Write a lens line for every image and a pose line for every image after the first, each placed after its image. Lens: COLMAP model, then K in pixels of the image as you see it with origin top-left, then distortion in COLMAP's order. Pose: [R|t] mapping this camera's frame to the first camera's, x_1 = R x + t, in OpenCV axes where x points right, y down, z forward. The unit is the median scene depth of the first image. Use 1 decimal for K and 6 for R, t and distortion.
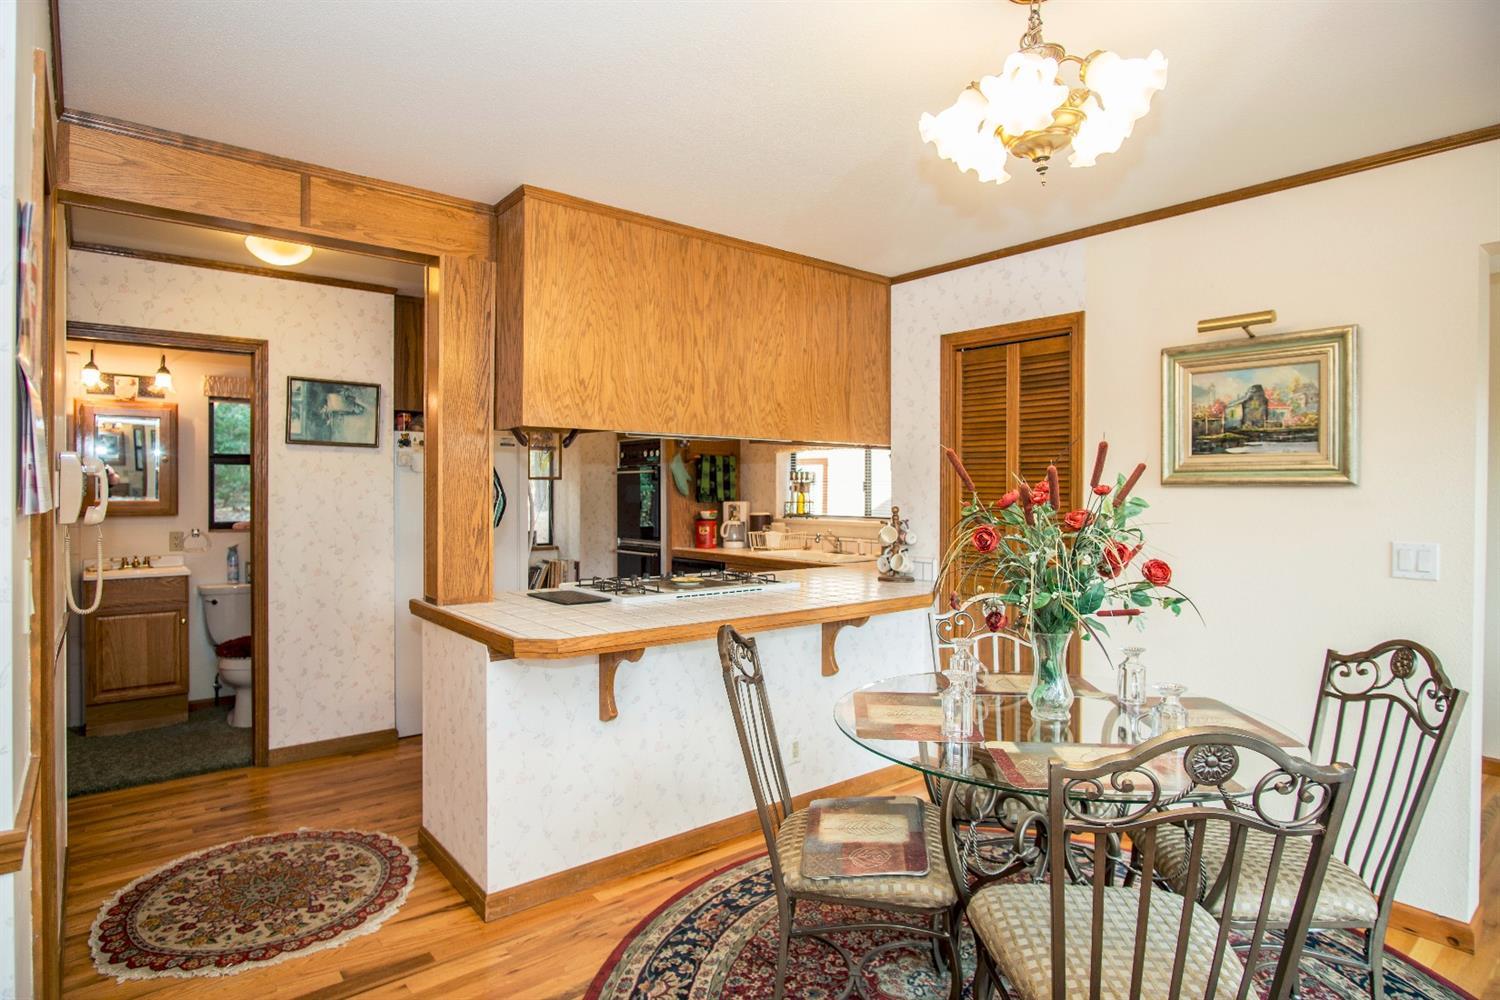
lens RADIAL K [[802.8, 0, 751.5], [0, 802.8, 498.0], [0, 0, 1]] dist [-0.028957, 0.000083]
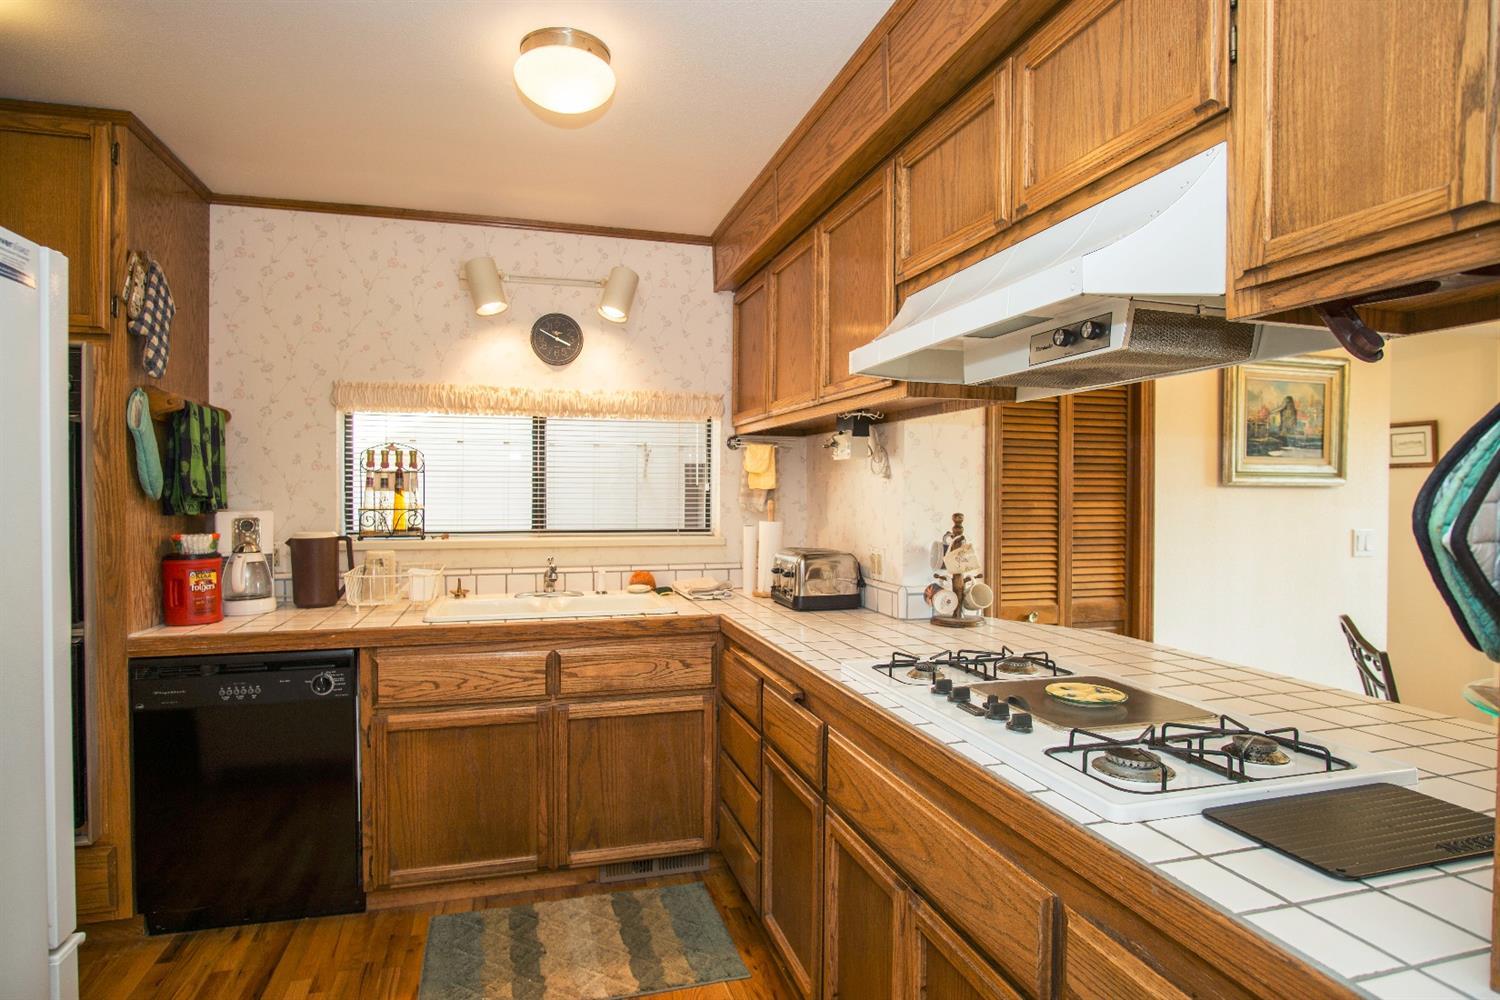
lens RADIAL K [[802.8, 0, 744.4], [0, 802.8, 500.6], [0, 0, 1]] dist [-0.028957, 0.000083]
pose [[0.401569, -0.019964, 0.915611, -0.693427], [0.004999, 0.999795, 0.019607, -0.020115], [-0.915815, -0.003297, 0.401587, 1.236854]]
